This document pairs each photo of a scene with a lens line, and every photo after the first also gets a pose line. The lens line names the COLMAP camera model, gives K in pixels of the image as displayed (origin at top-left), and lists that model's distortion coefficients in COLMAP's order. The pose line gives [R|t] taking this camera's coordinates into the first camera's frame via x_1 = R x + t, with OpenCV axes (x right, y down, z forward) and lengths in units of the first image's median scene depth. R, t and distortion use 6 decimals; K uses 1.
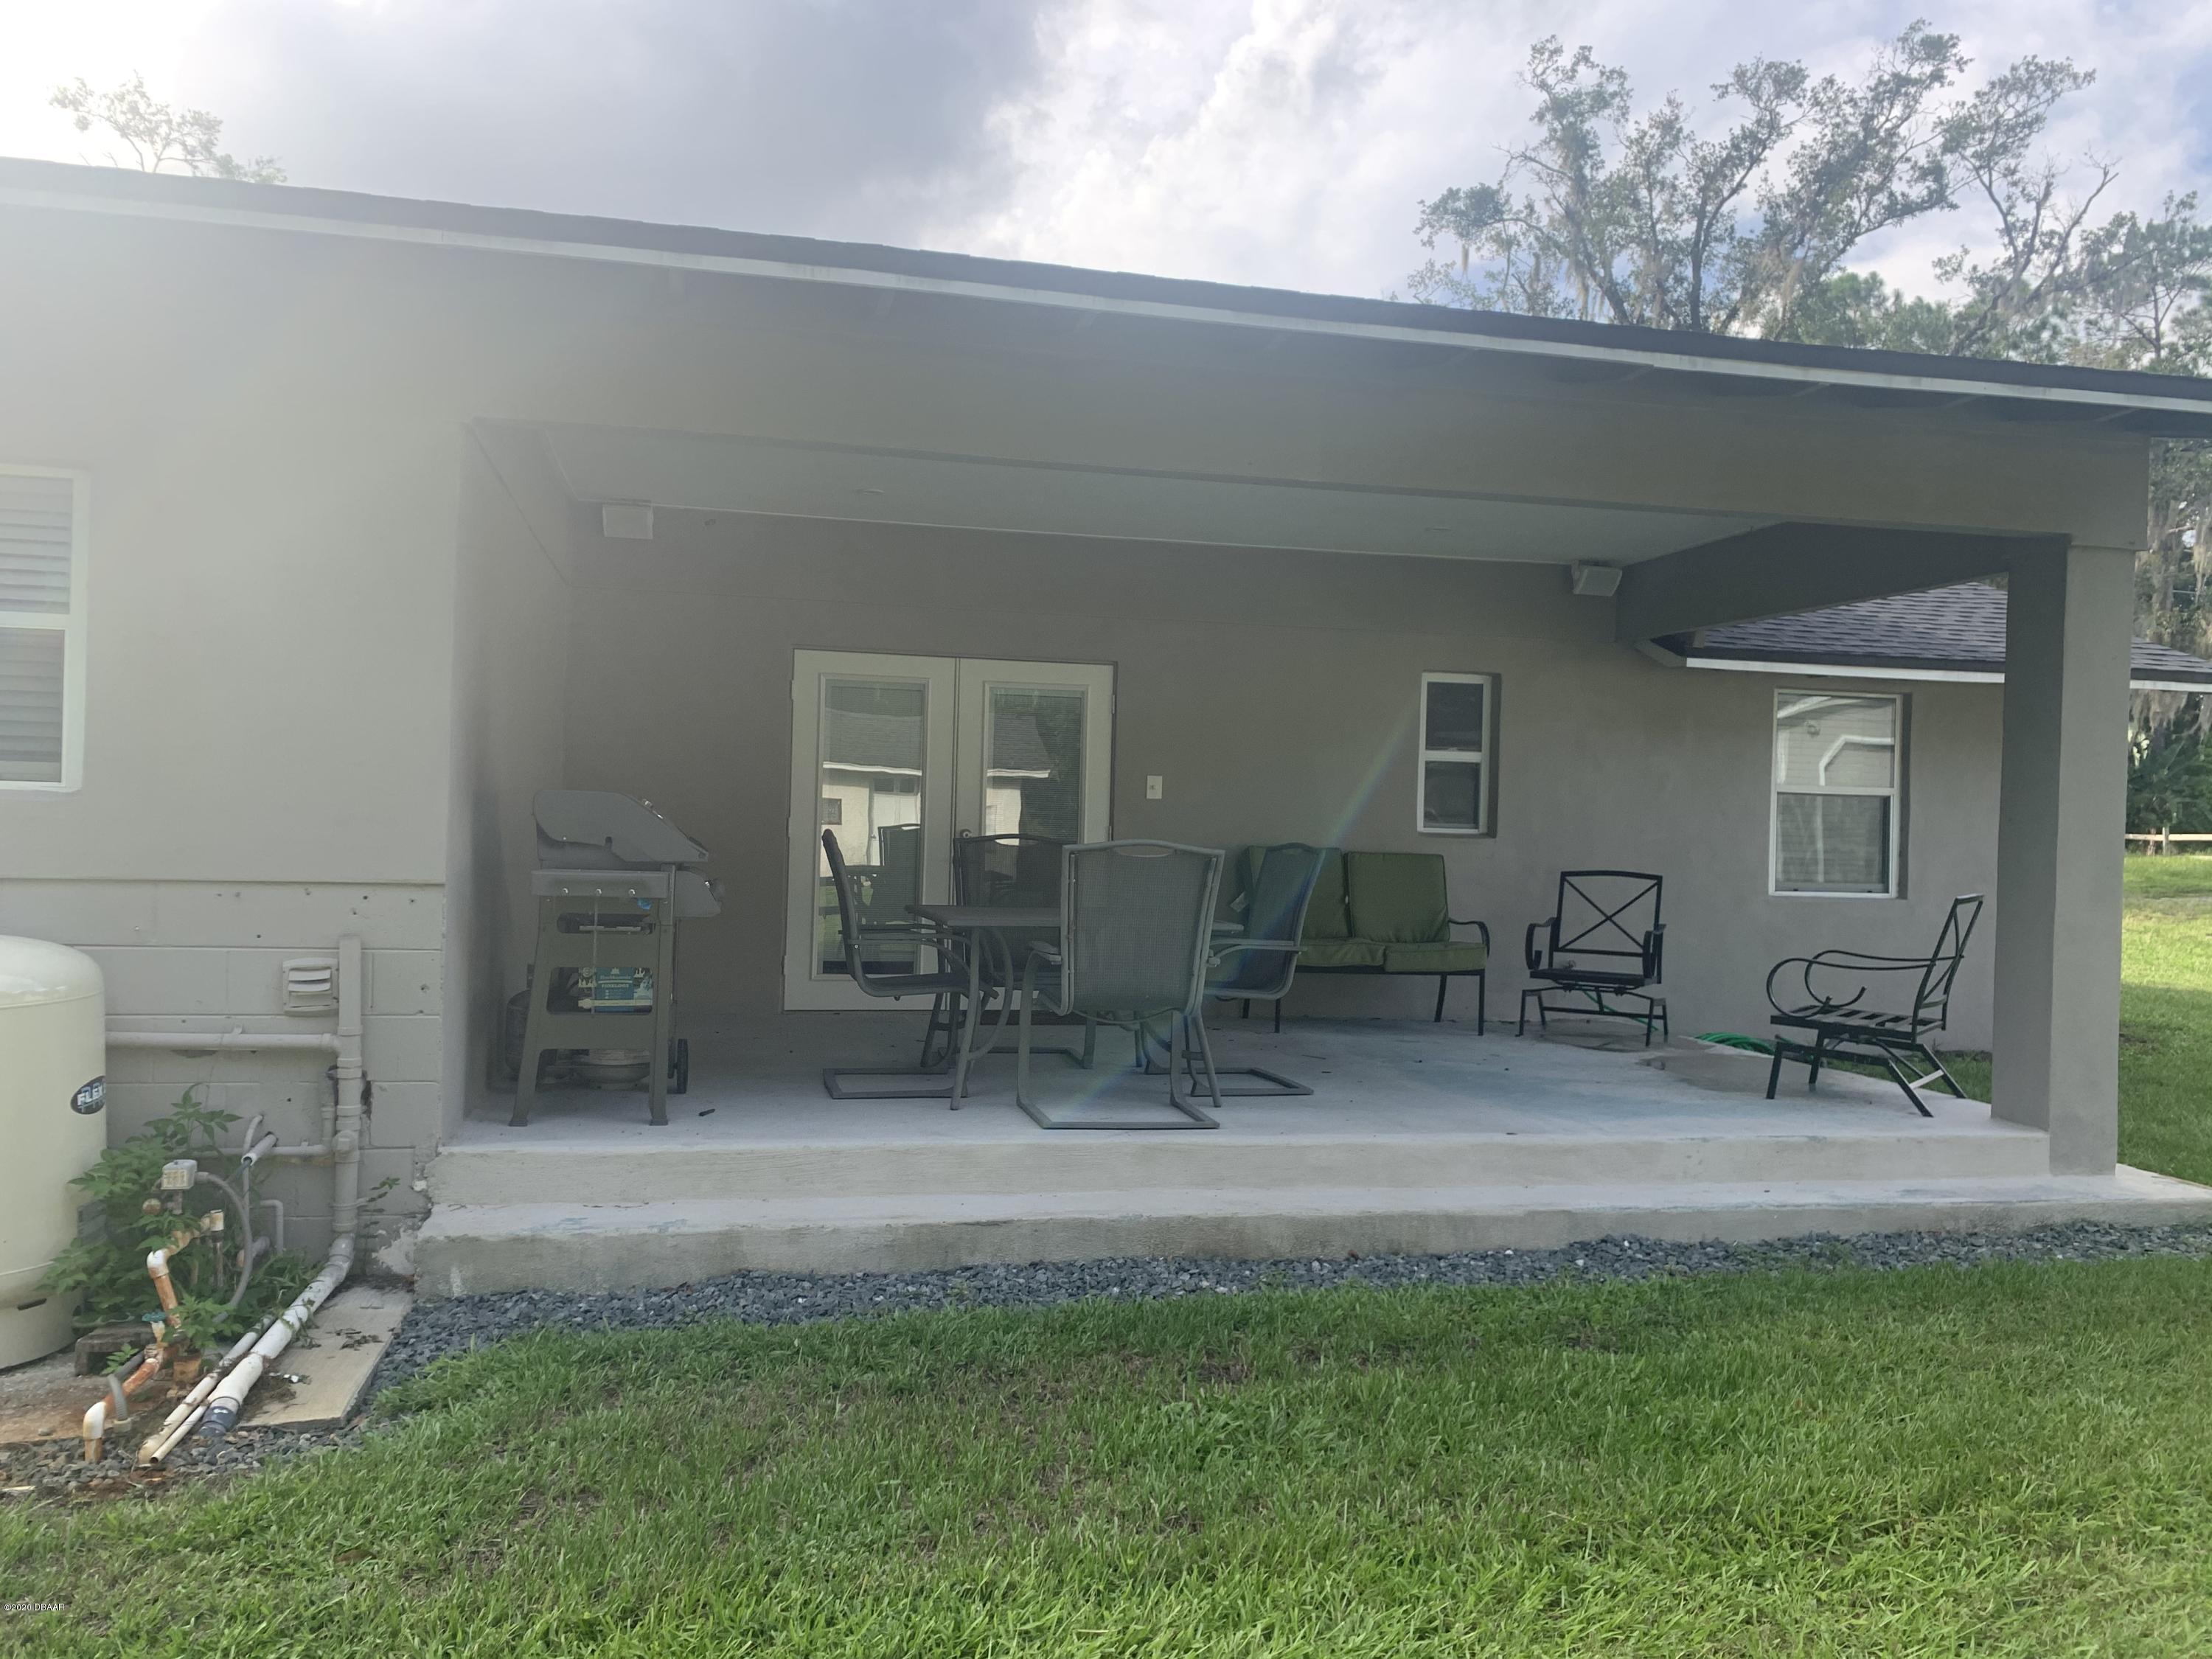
lens RADIAL K [[1739.6, 0, 1107.7], [0, 1739.6, 806.6], [0, 0, 1]] dist [0.072452, -0.118819]
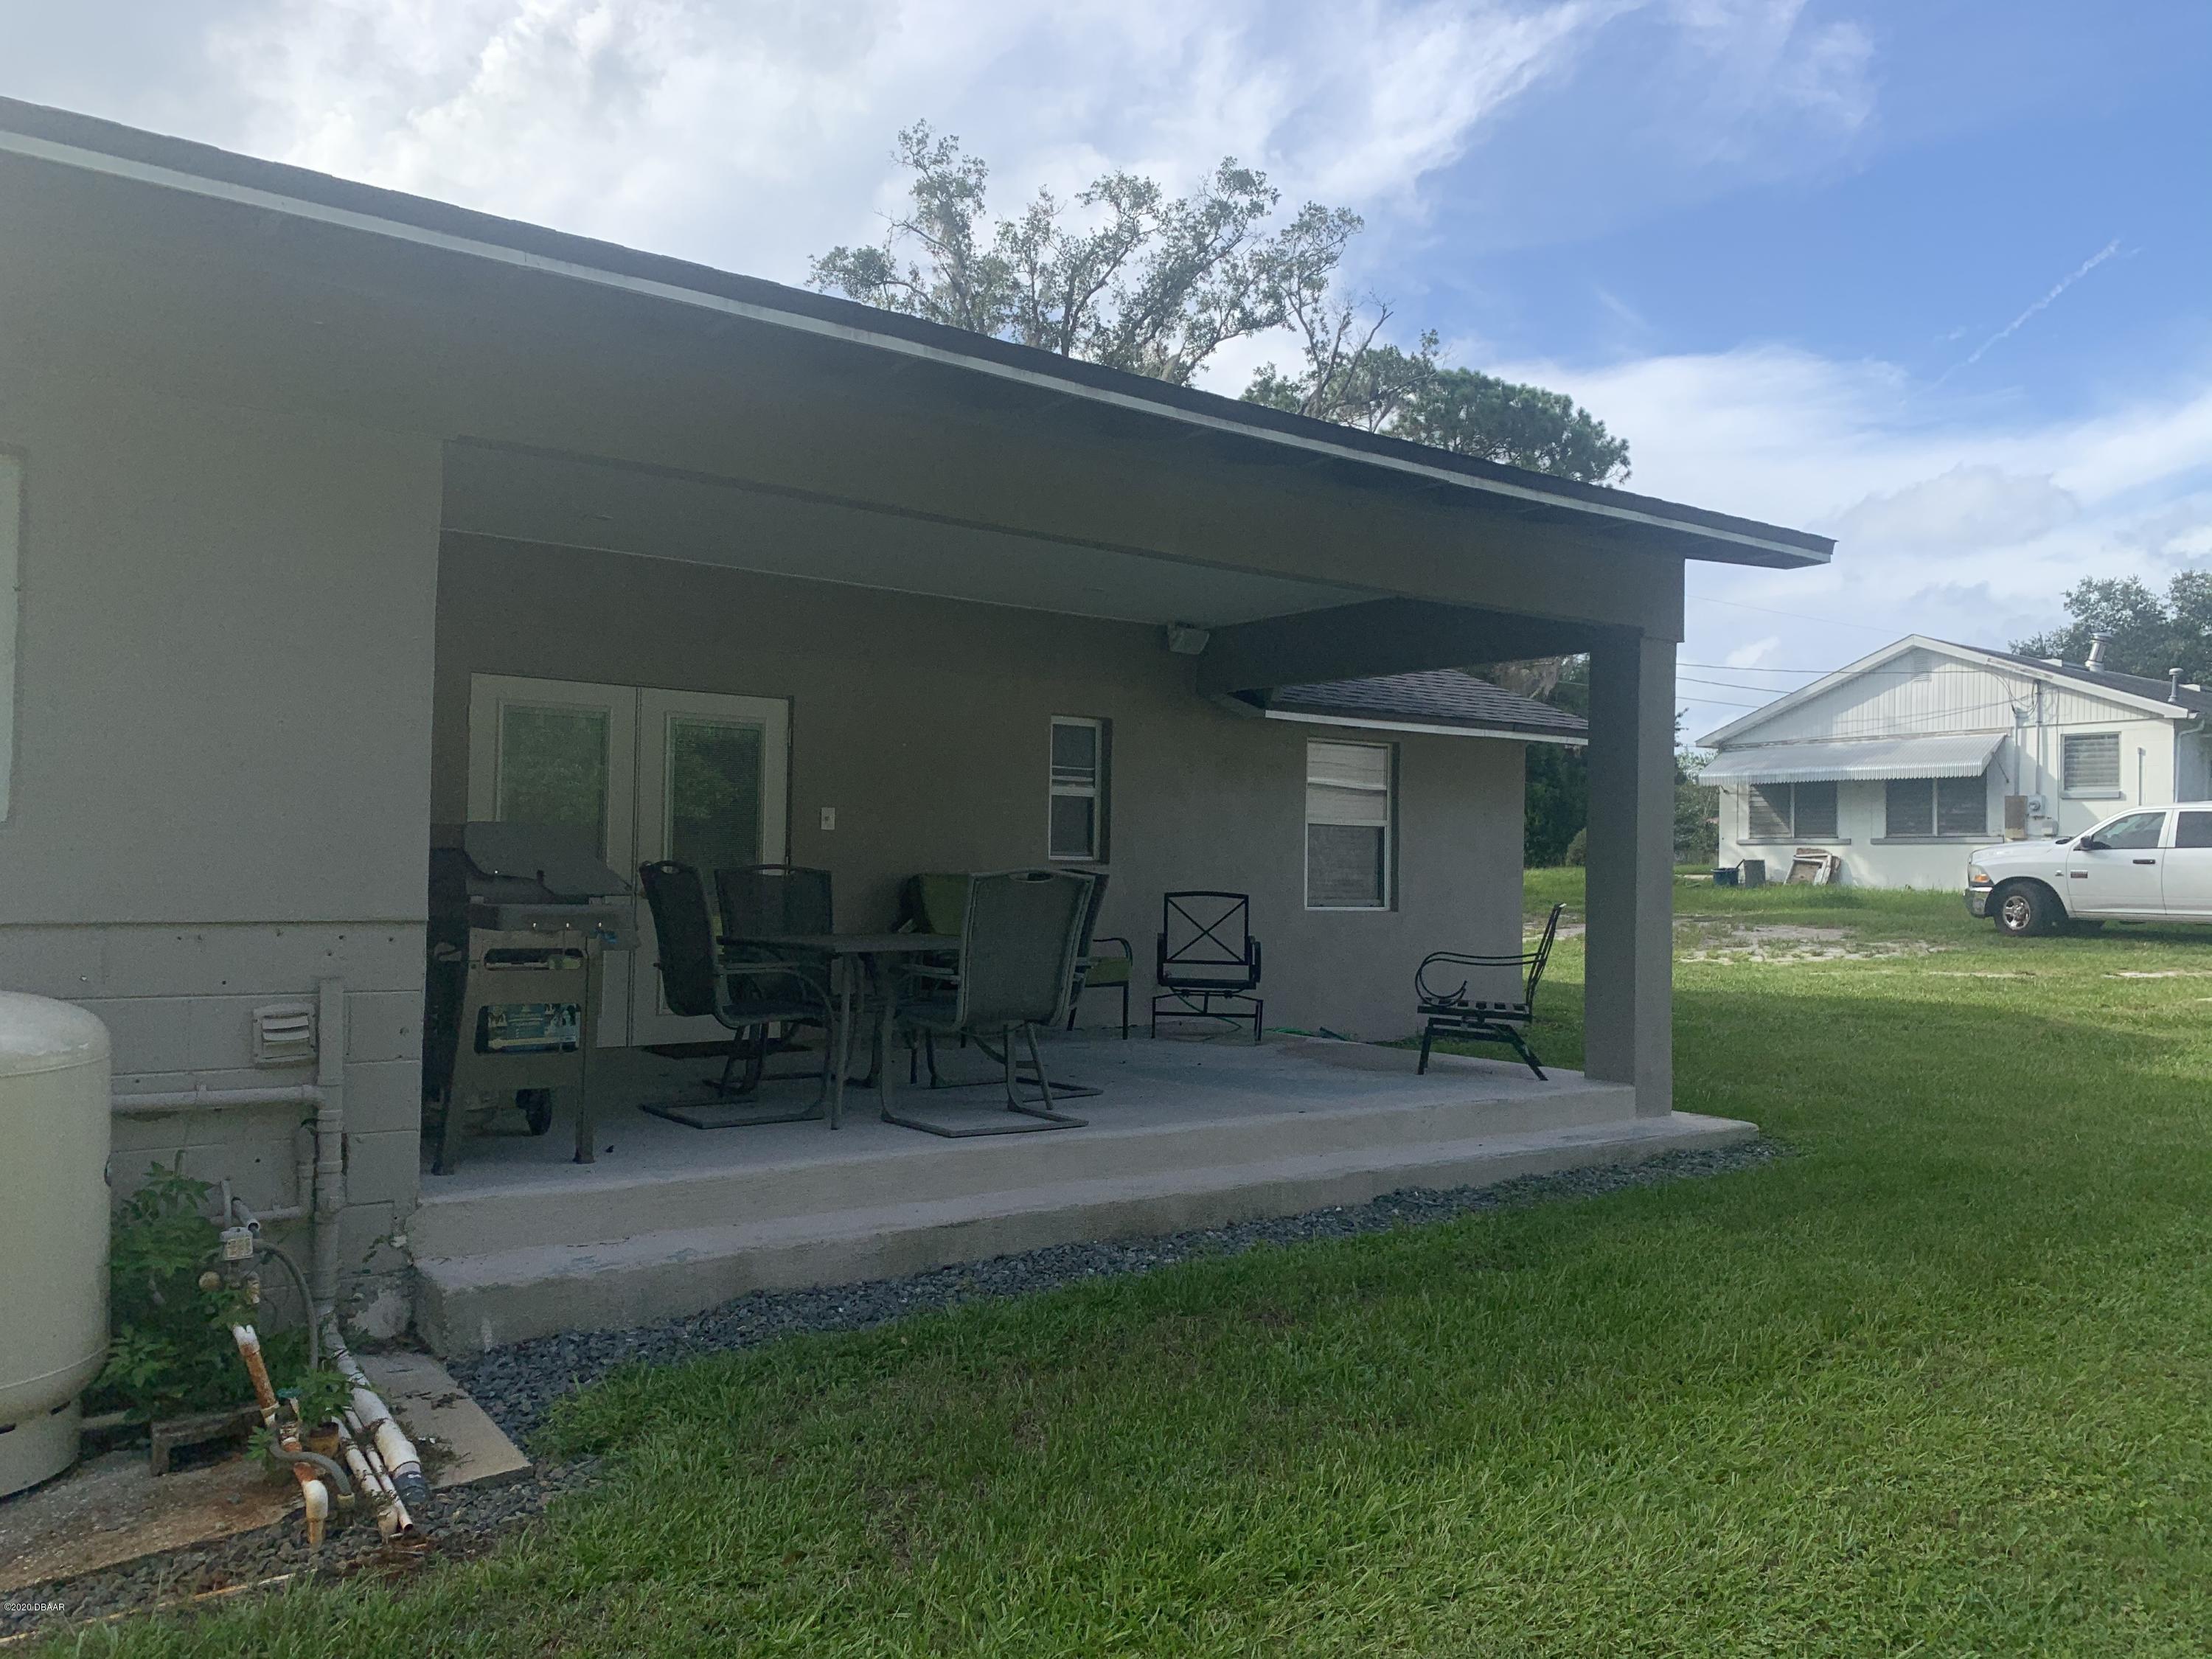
lens RADIAL K [[1714.2, 0, 1115.3], [0, 1714.2, 818.2], [0, 0, 1]] dist [0.134881, -0.261331]
pose [[0.909432, 0.002342, 0.415845, -0.336434], [0.001892, 0.999950, -0.009770, -0.001381], [-0.415847, 0.009672, 0.909383, -0.011228]]
